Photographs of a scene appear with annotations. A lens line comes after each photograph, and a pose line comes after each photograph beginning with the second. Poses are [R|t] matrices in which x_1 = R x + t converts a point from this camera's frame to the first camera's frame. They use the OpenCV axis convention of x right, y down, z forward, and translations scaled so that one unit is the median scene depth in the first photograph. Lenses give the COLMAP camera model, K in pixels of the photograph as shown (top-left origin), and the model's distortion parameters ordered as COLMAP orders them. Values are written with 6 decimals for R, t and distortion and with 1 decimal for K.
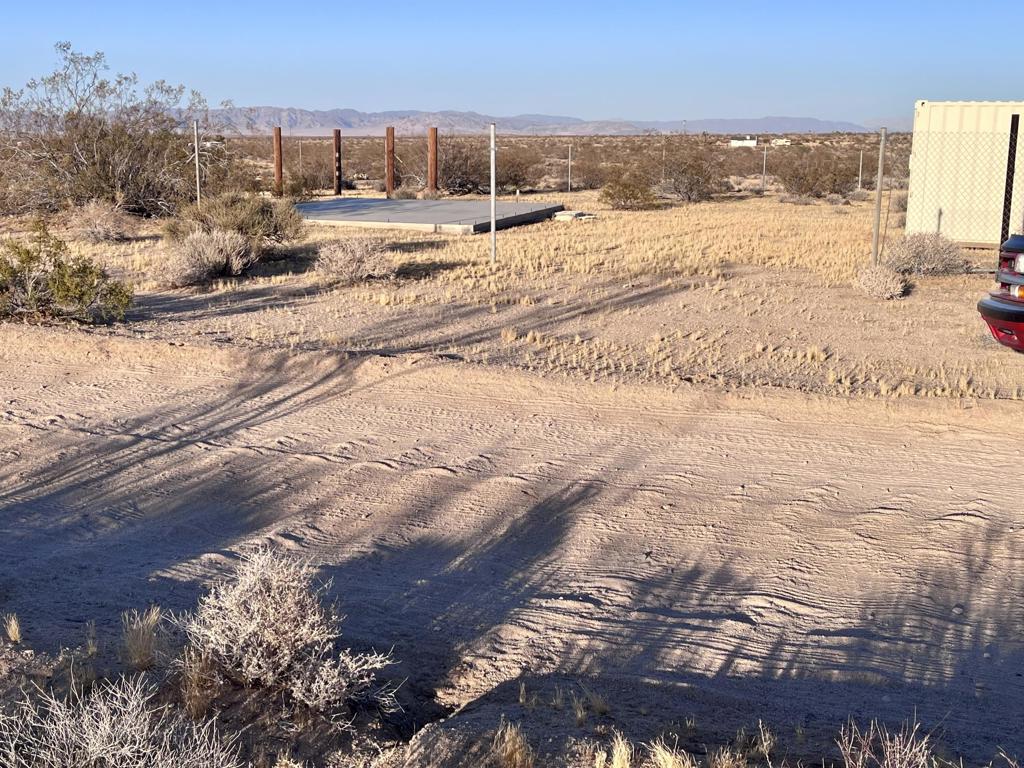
lens RADIAL K [[1243.0, 0, 508.1], [0, 1243.0, 387.6], [0, 0, 1]] dist [0.077026, 0.000000]
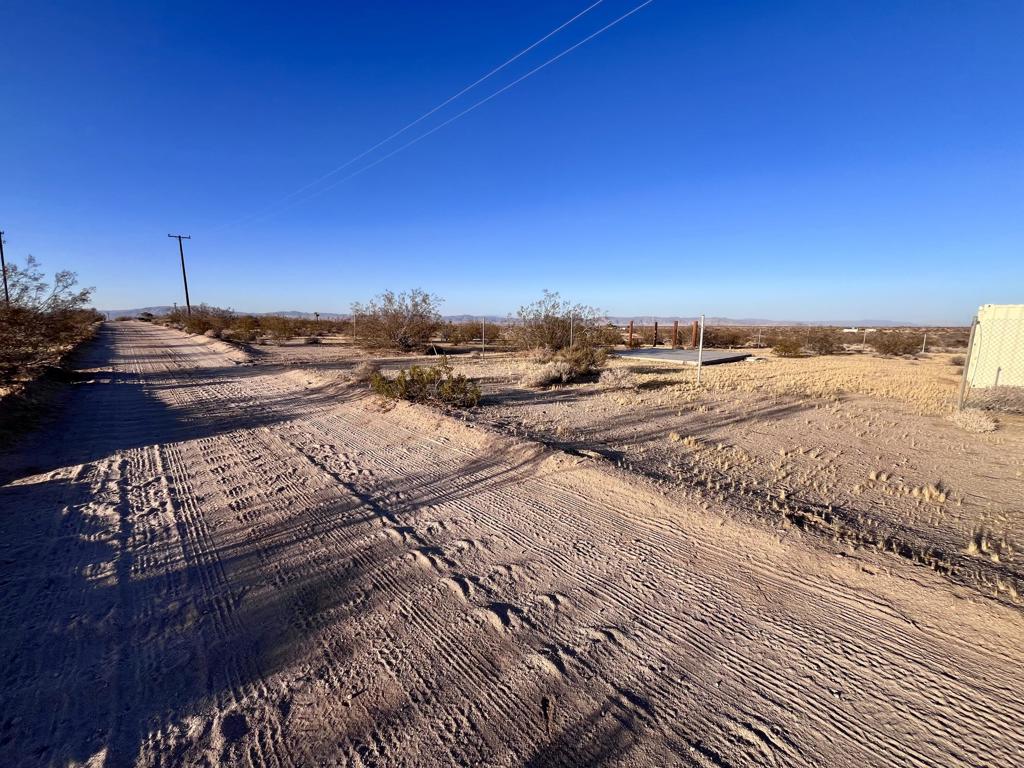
lens RADIAL K [[417.7, 0, 511.0], [0, 417.7, 402.0], [0, 0, 1]] dist [-0.002049, 0.000824]
pose [[0.880718, 0.091635, -0.464692, 0.044688], [-0.099961, 0.994968, 0.006750, -0.050564], [0.462973, 0.040507, 0.885446, 0.302979]]
